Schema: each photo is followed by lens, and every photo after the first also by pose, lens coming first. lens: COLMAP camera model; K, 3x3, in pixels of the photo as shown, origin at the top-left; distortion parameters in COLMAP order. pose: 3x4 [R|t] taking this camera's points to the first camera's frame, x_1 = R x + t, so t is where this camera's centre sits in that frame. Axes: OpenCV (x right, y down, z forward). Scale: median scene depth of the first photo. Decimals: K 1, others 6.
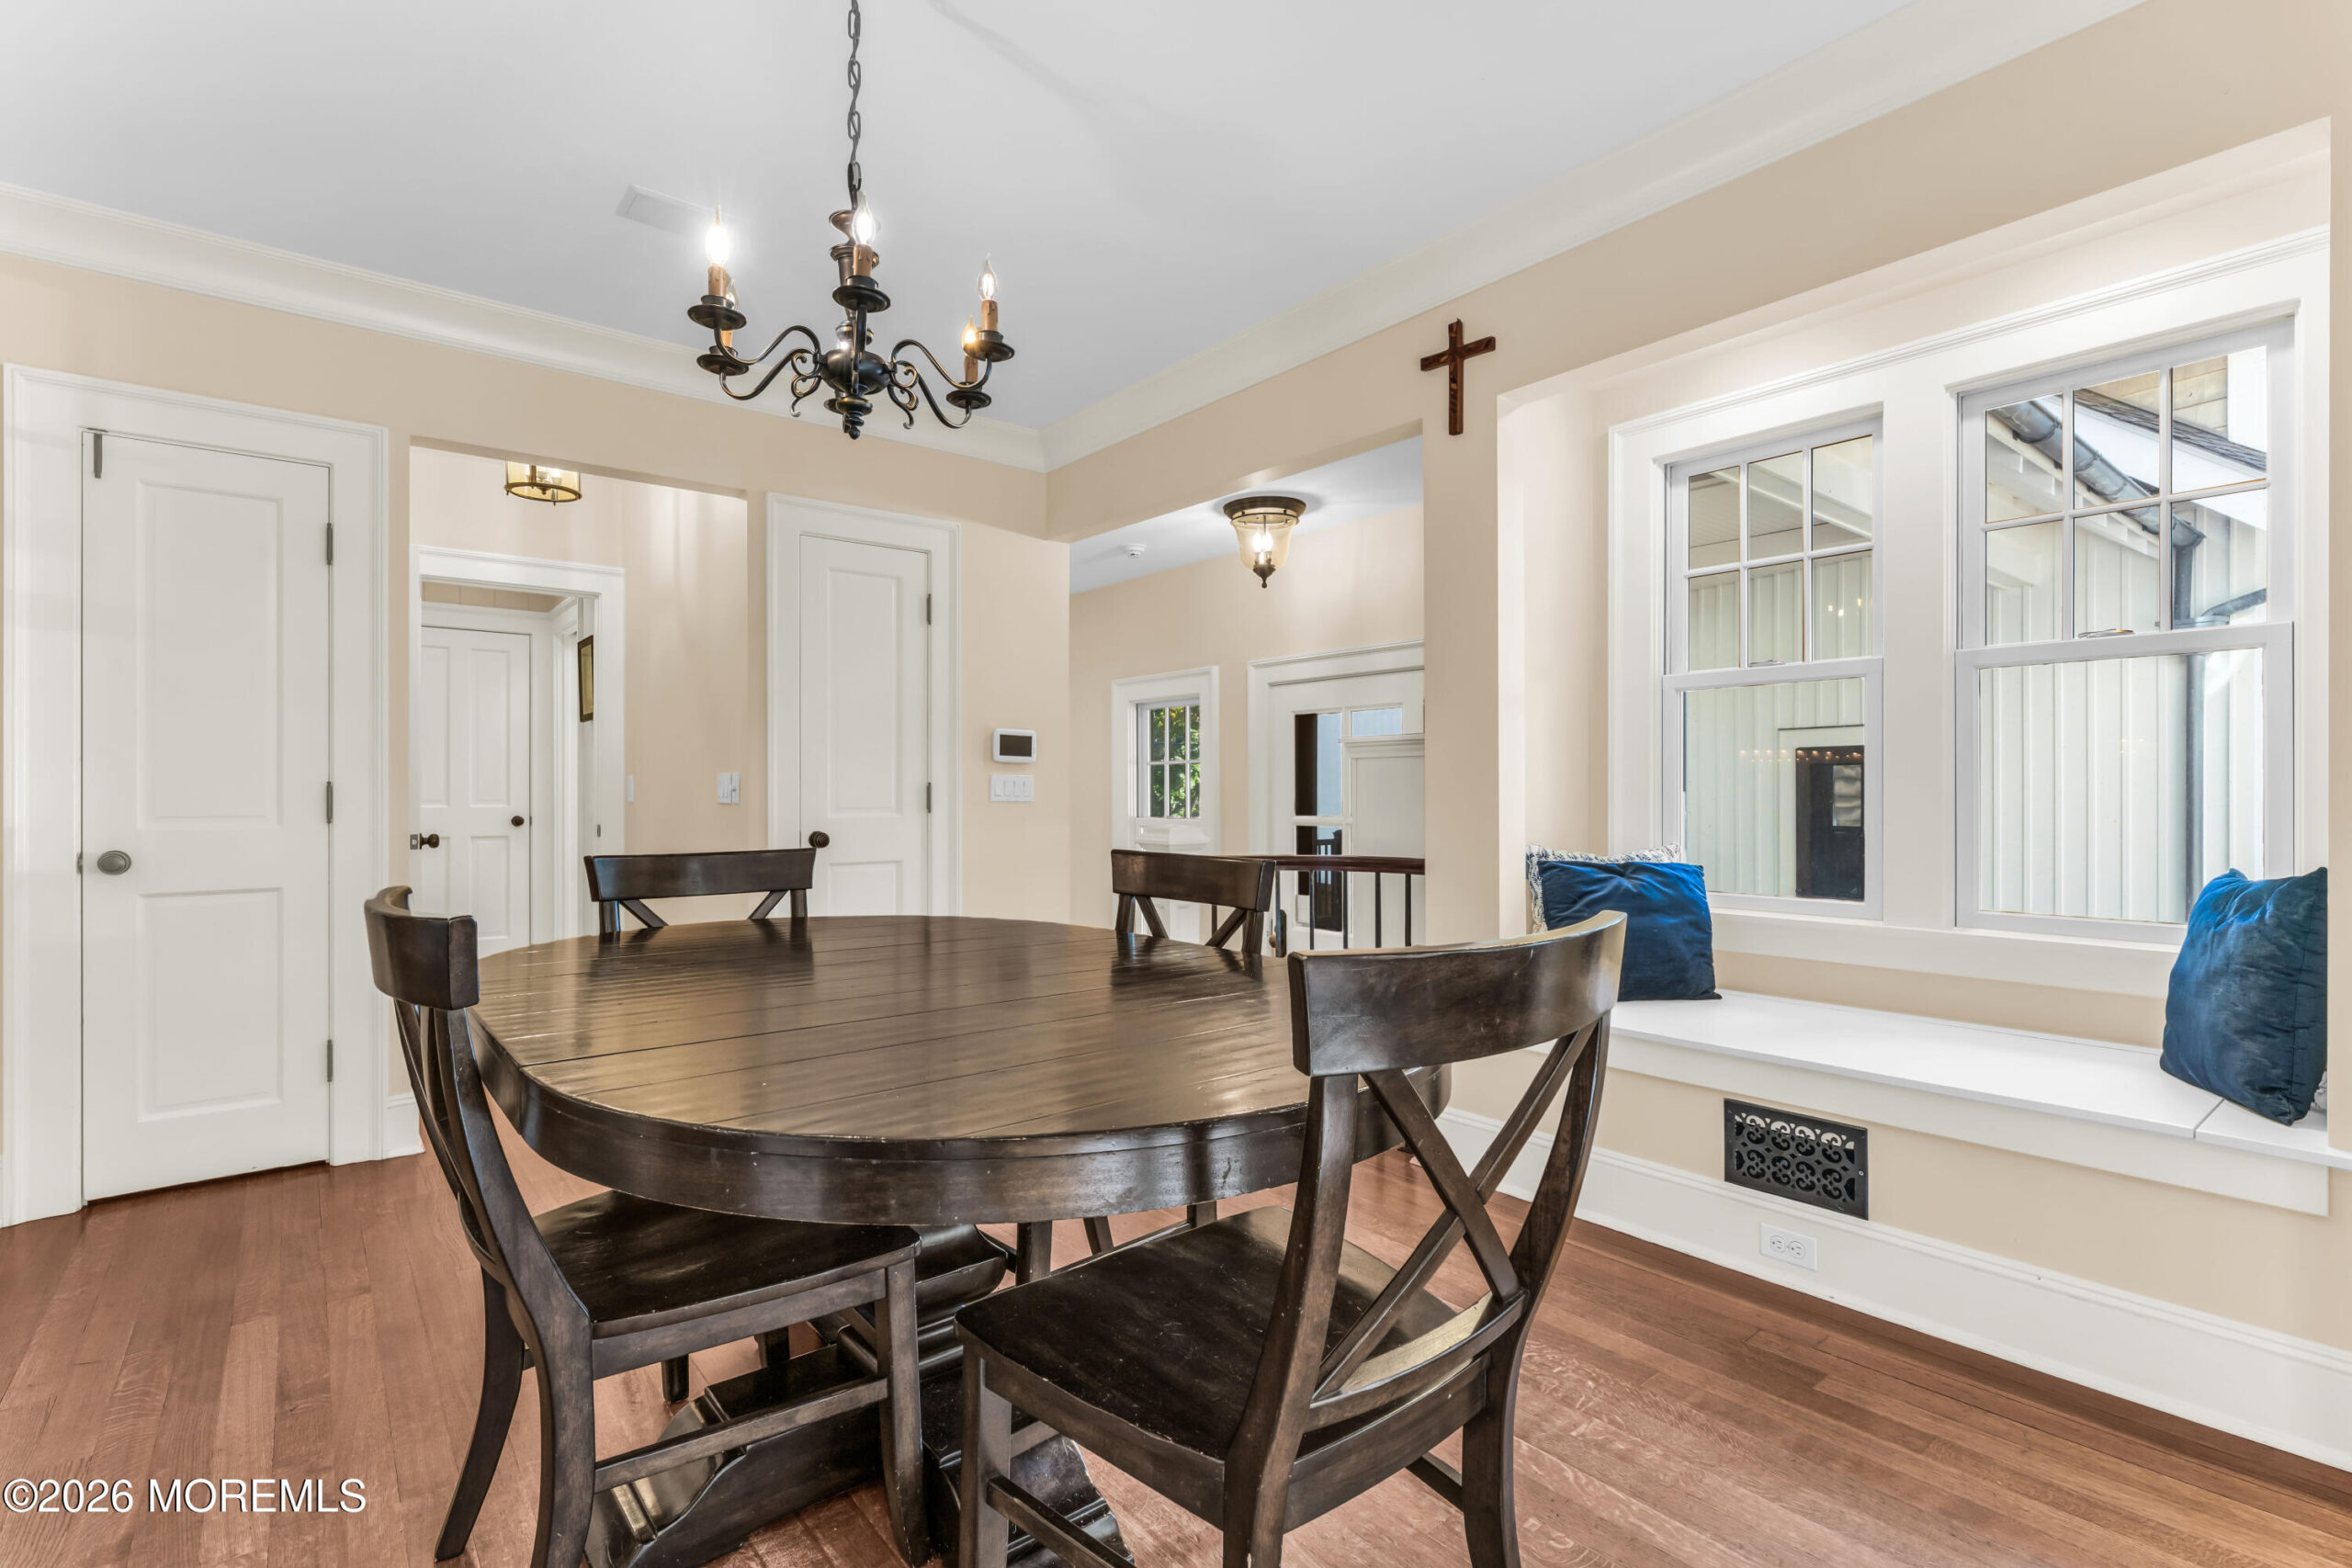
lens RADIAL K [[1095.4, 0, 1173.6], [0, 1095.4, 779.4], [0, 0, 1]] dist [-0.001142, -0.000461]
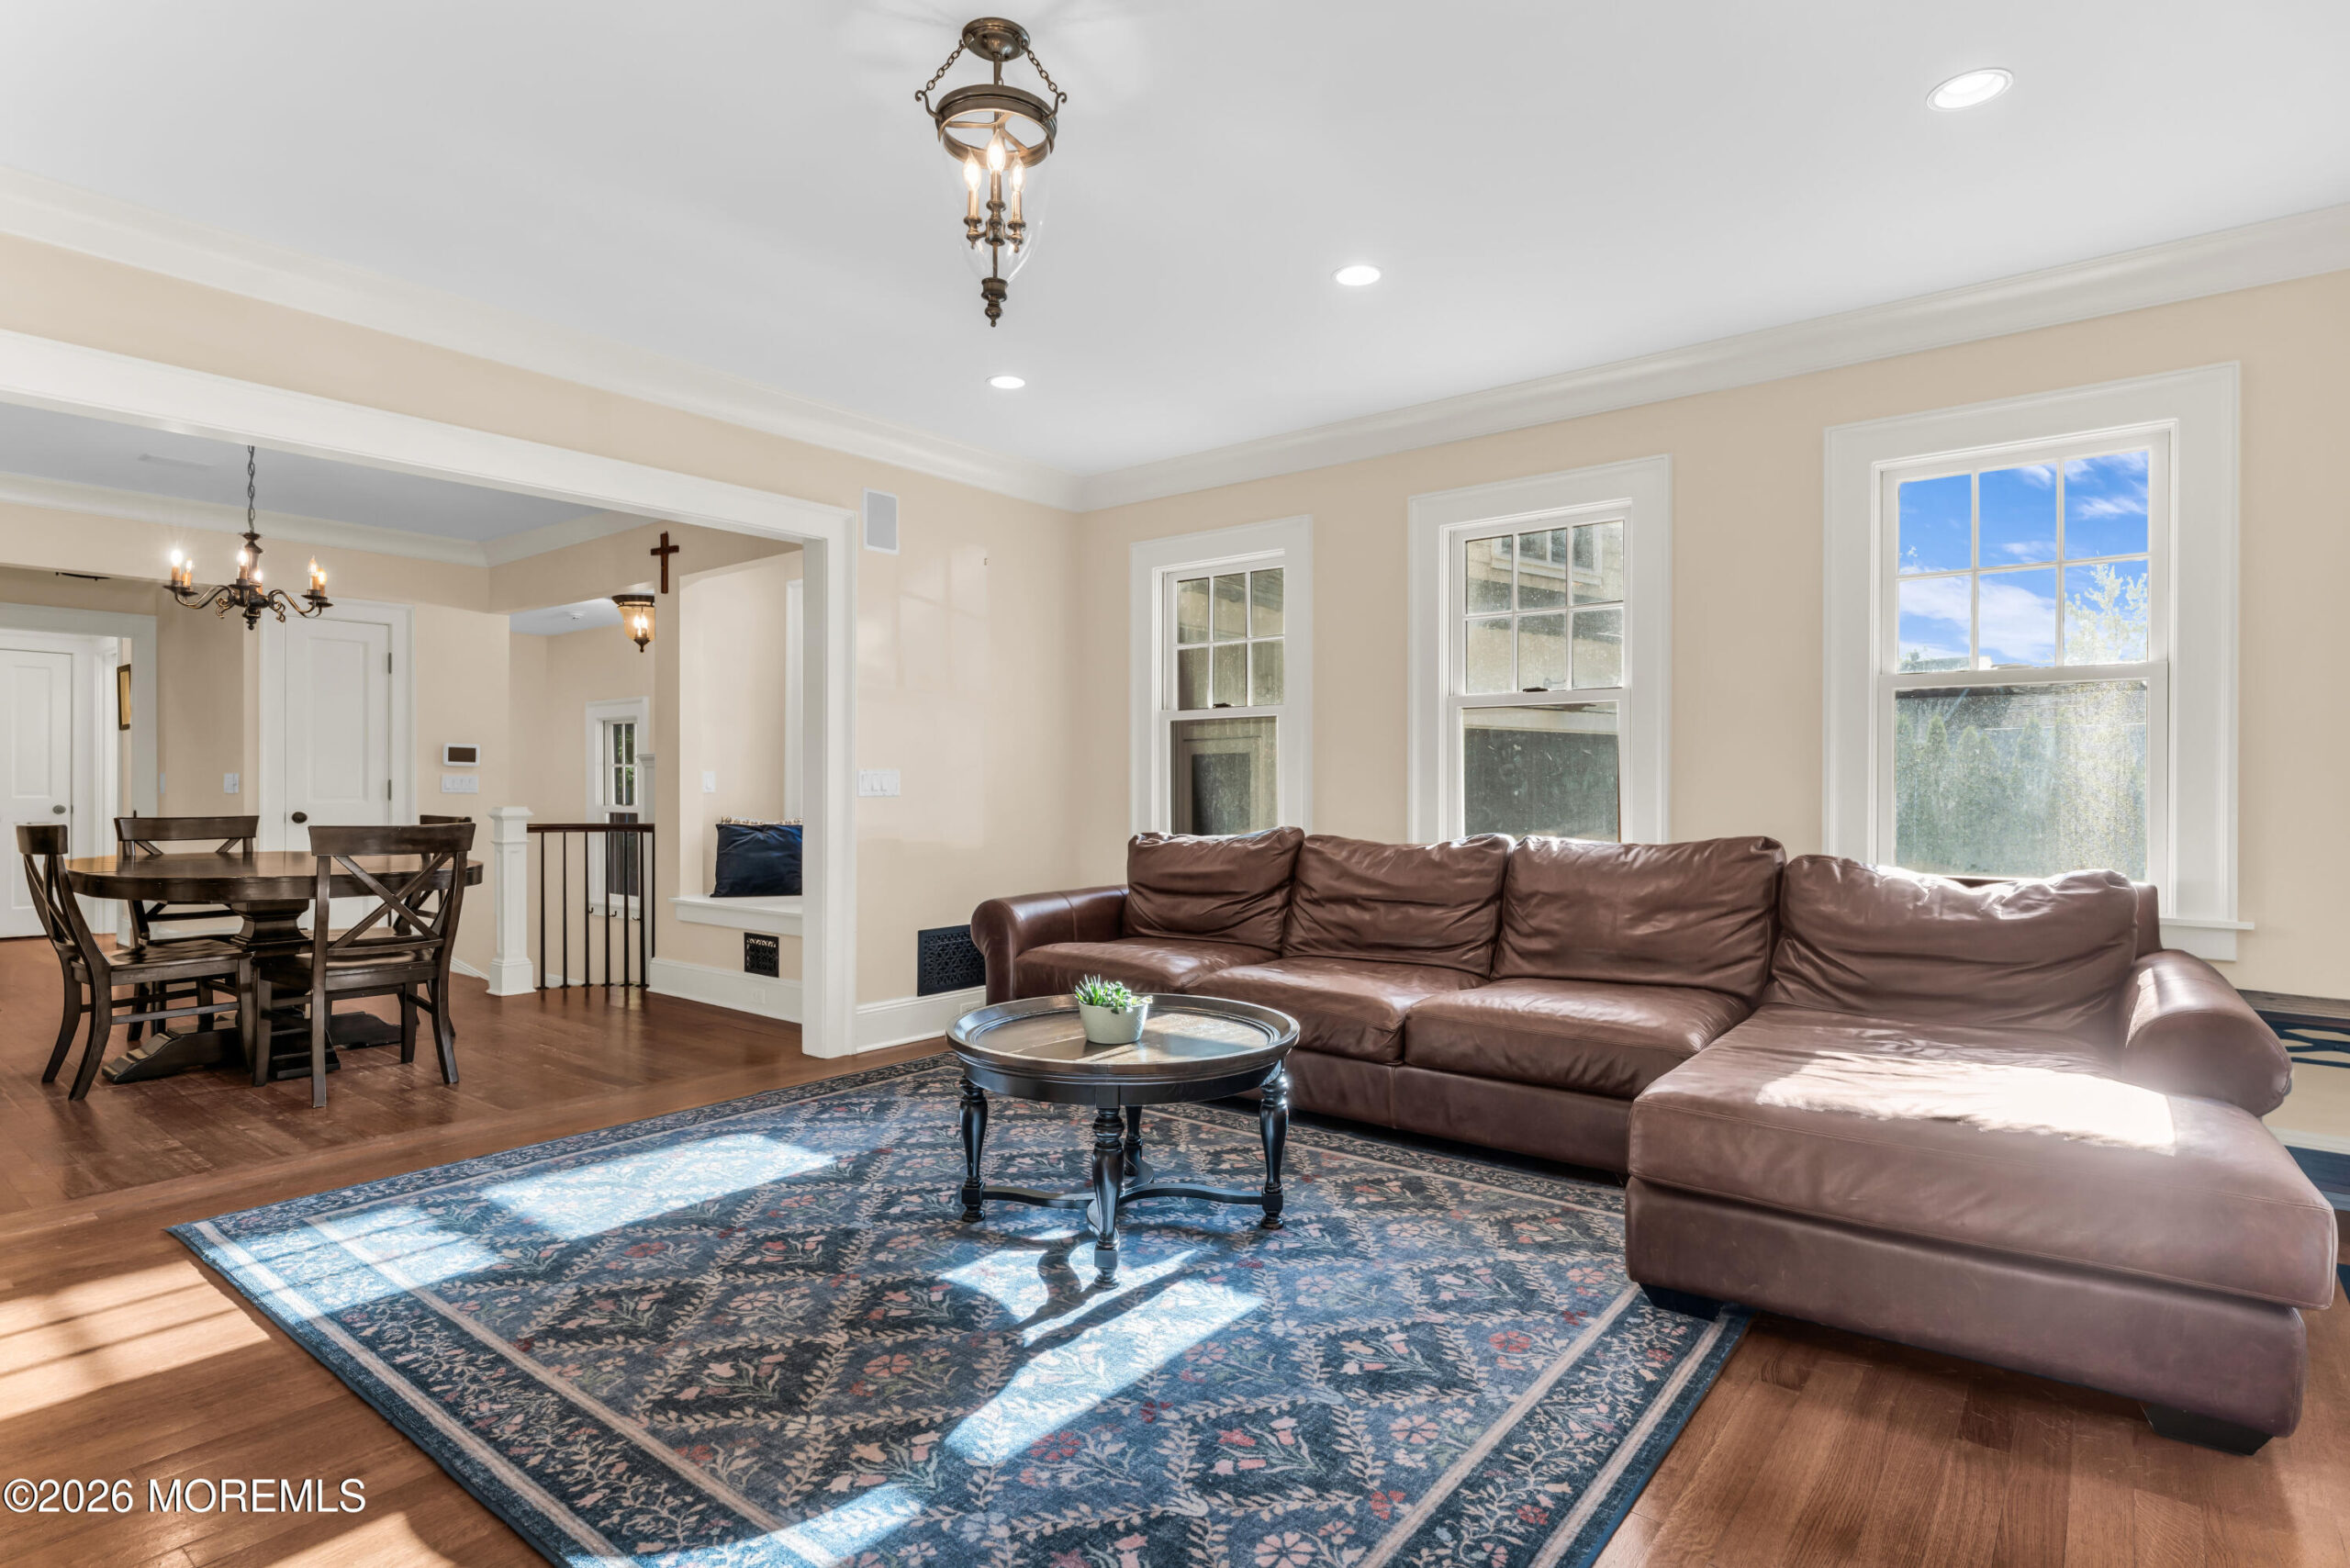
lens RADIAL K [[1201.8, 0, 1171.9], [0, 1201.8, 775.9], [0, 0, 1]] dist [-0.001533, -0.000555]
pose [[0.976443, 0.003550, 0.215748, 0.664781], [-0.004243, 0.999987, 0.002745, -0.016191], [-0.215735, -0.003596, 0.976445, -1.181546]]
